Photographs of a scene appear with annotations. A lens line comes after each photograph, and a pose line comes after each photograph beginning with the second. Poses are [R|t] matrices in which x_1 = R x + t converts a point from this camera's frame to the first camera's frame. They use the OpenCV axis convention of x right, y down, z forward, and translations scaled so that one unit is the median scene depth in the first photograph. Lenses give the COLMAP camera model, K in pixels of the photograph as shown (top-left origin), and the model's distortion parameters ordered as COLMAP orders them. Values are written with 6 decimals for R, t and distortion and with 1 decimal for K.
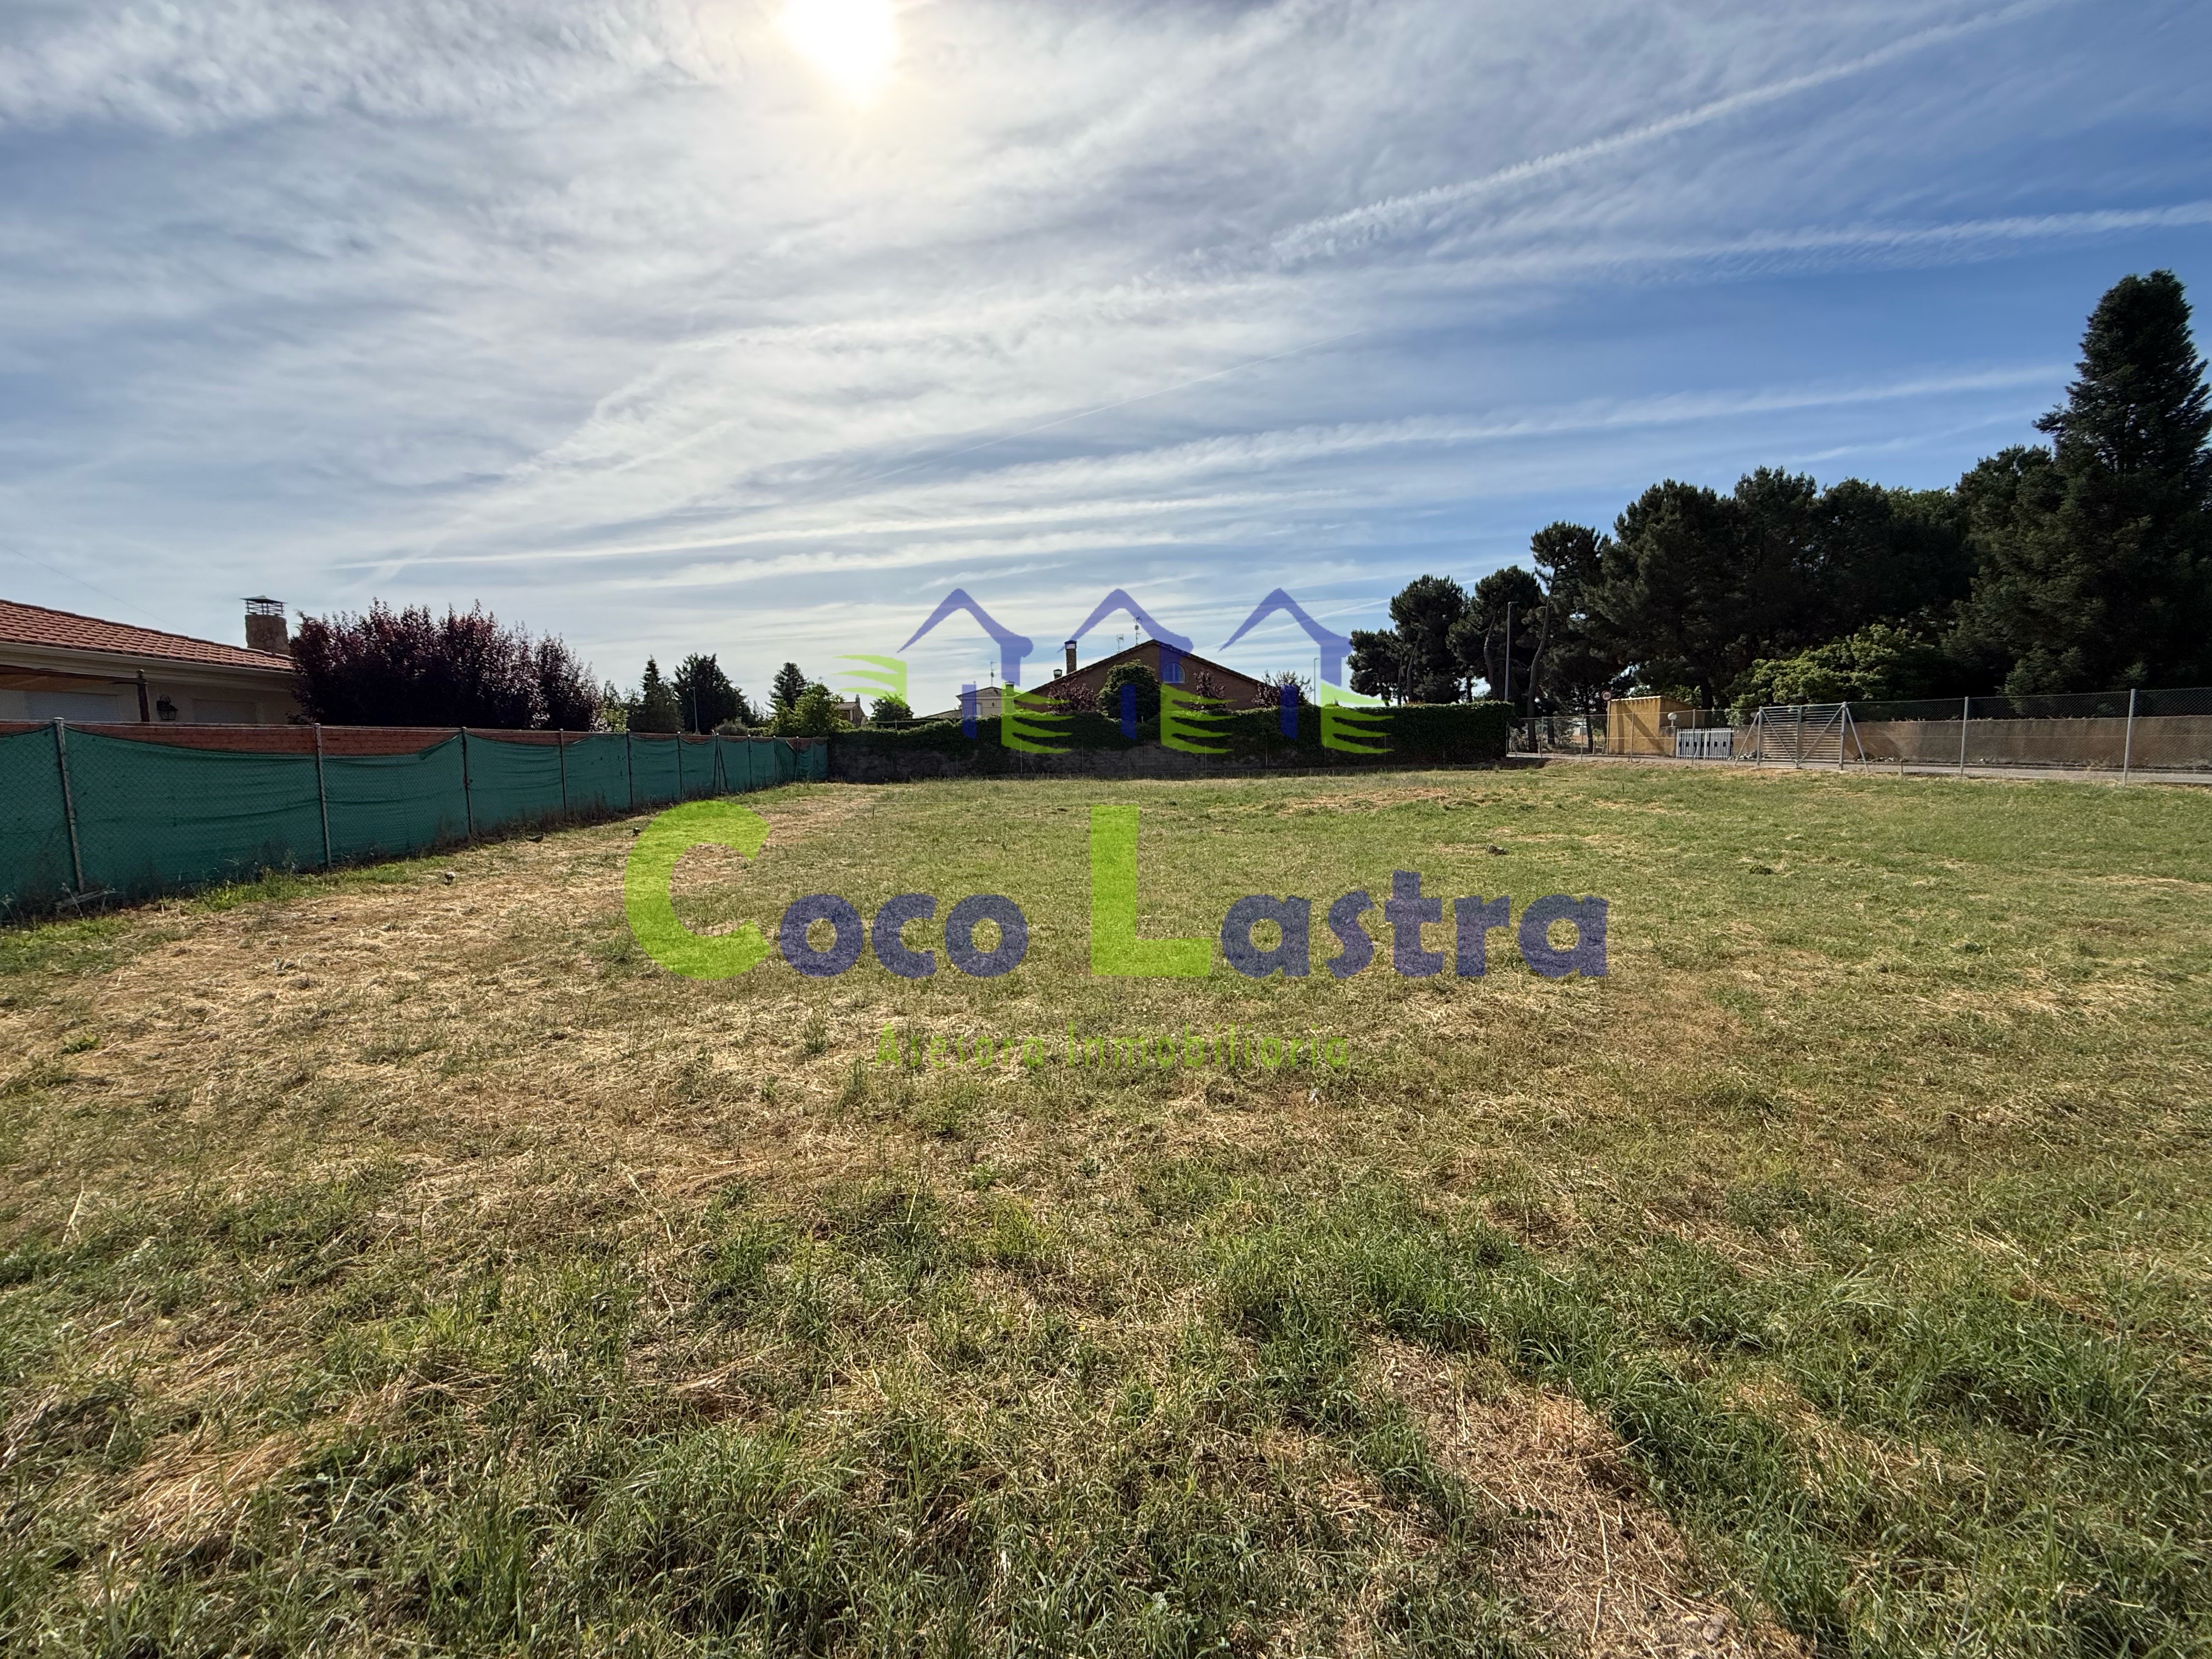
lens RADIAL K [[883.0, 0, 1108.6], [0, 883.0, 786.7], [0, 0, 1]] dist [0.003582, -0.000424]
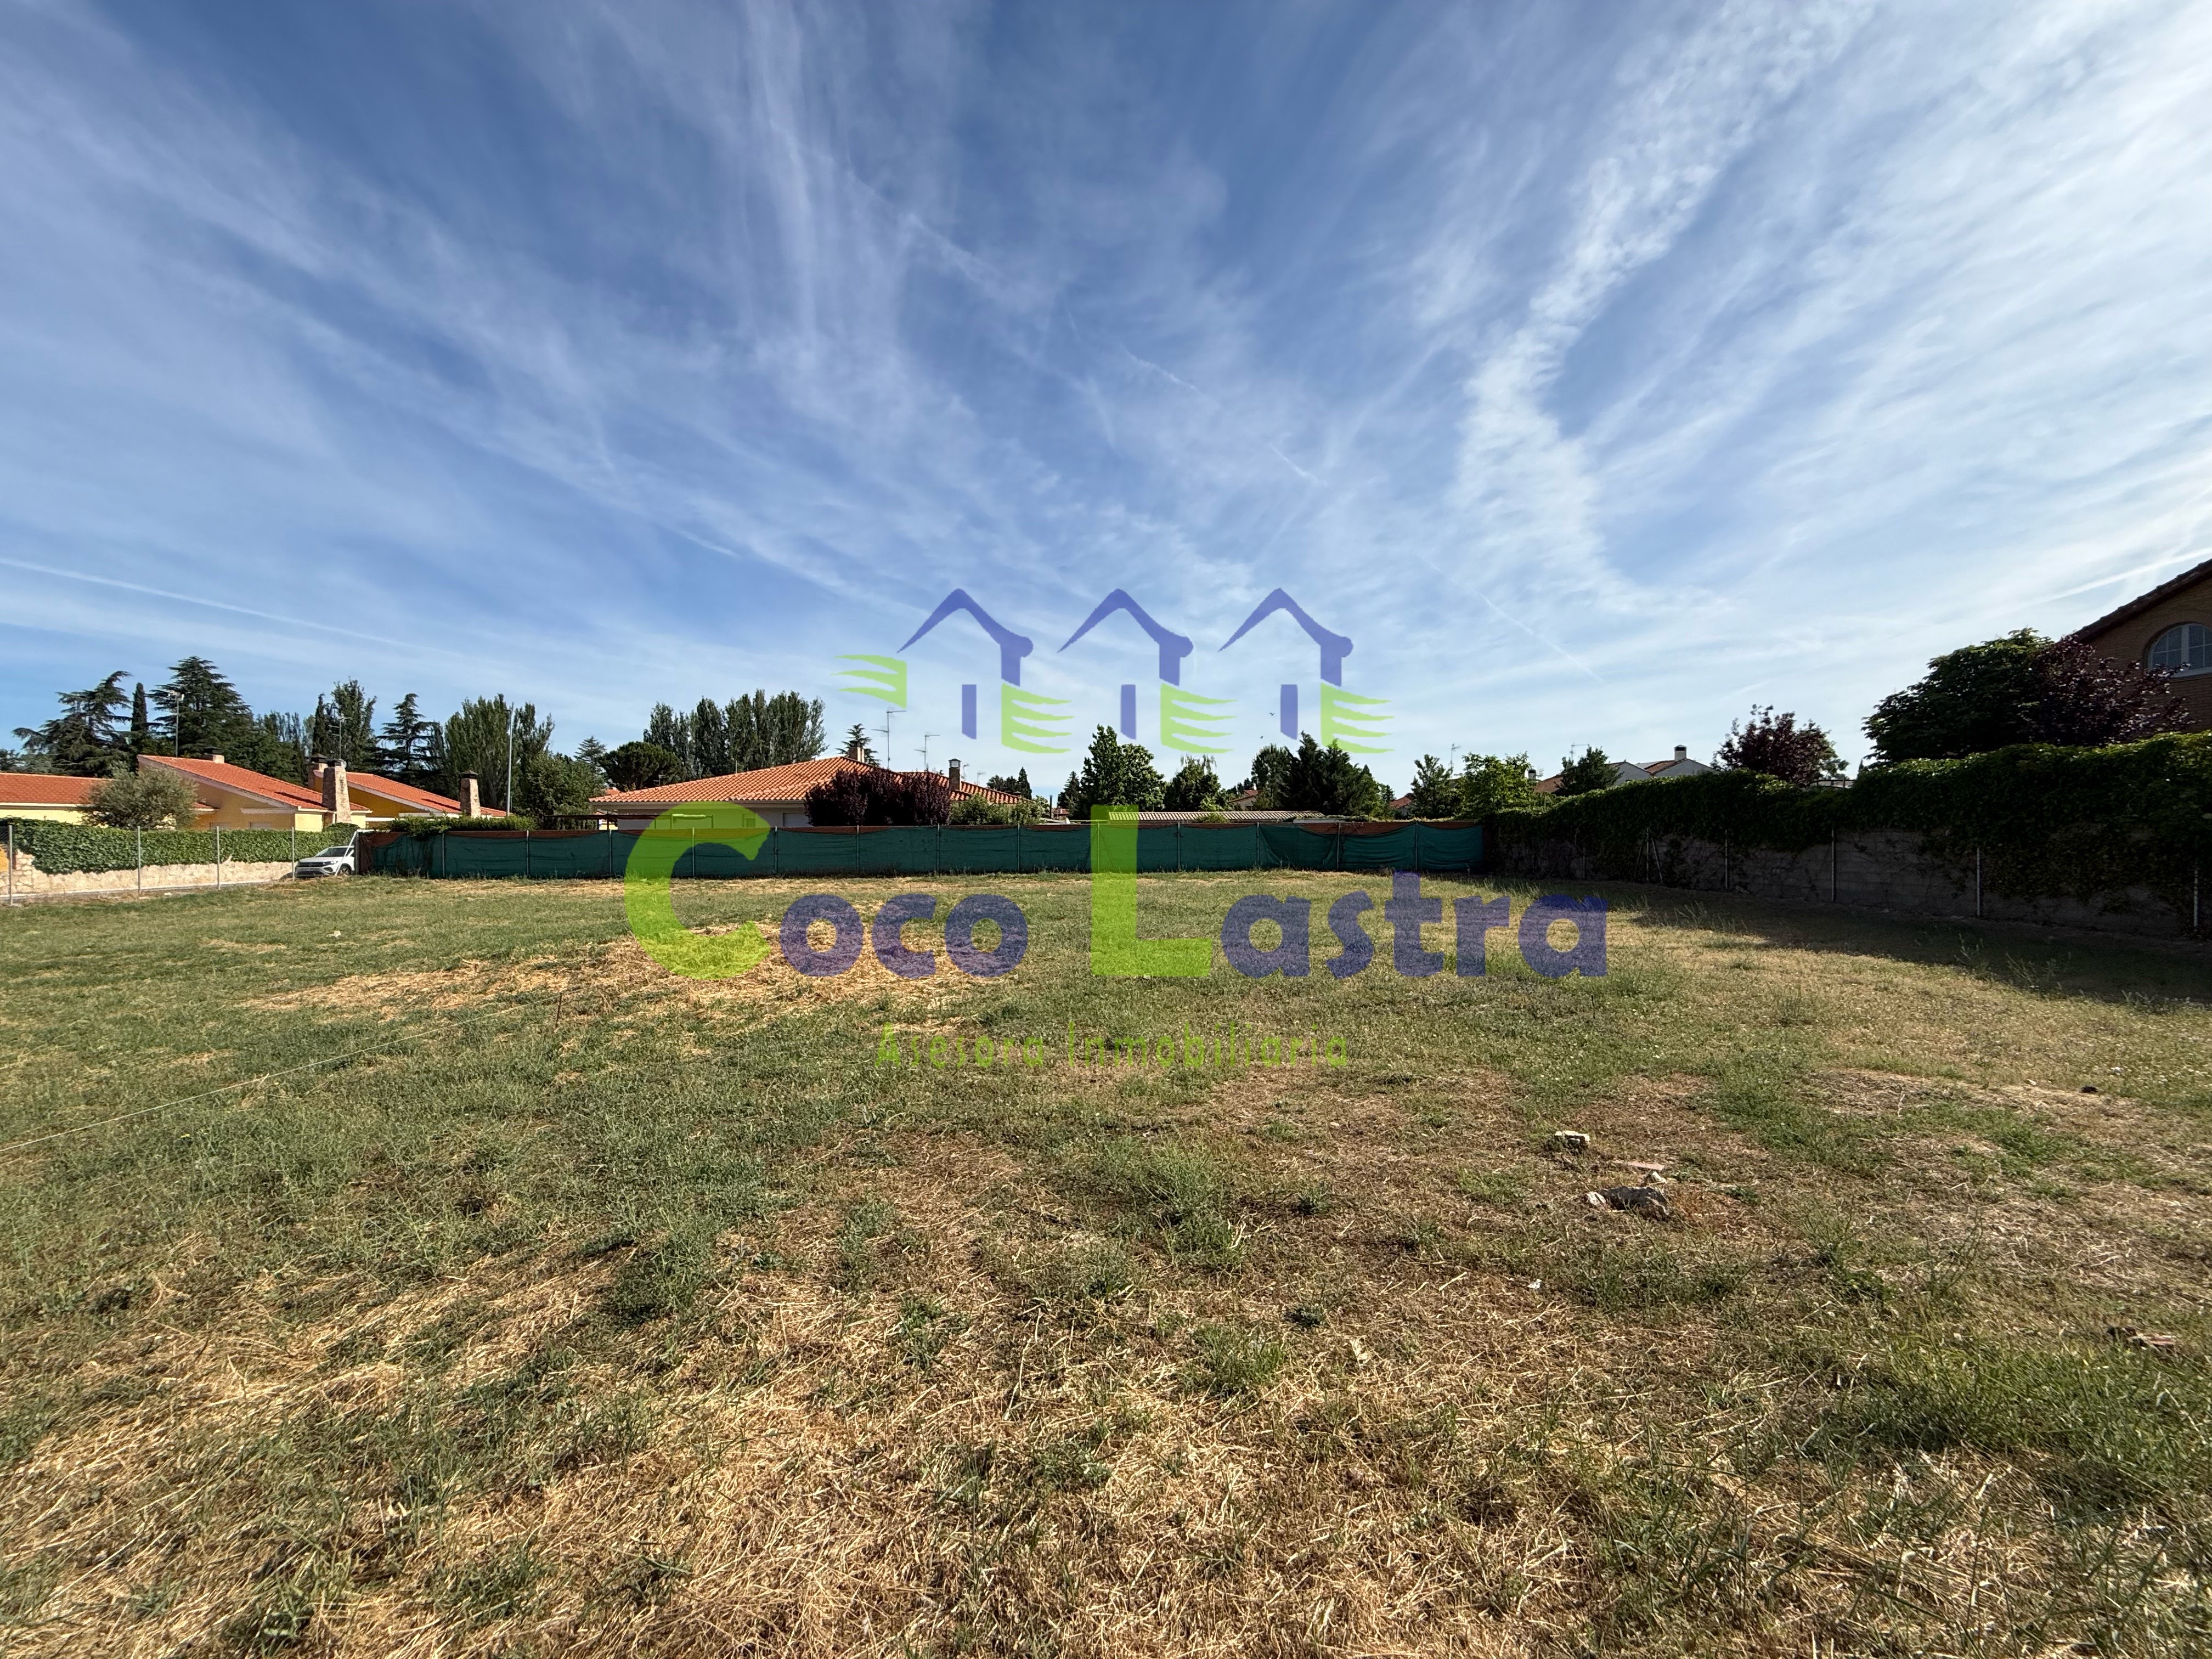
lens RADIAL K [[883.0, 0, 1098.6], [0, 883.0, 821.4], [0, 0, 1]] dist [0.003582, -0.000424]
pose [[-0.073950, 0.016492, -0.997126, 0.076906], [-0.041161, 0.998961, 0.019575, -0.022206], [0.996412, 0.042490, -0.073194, 0.302405]]
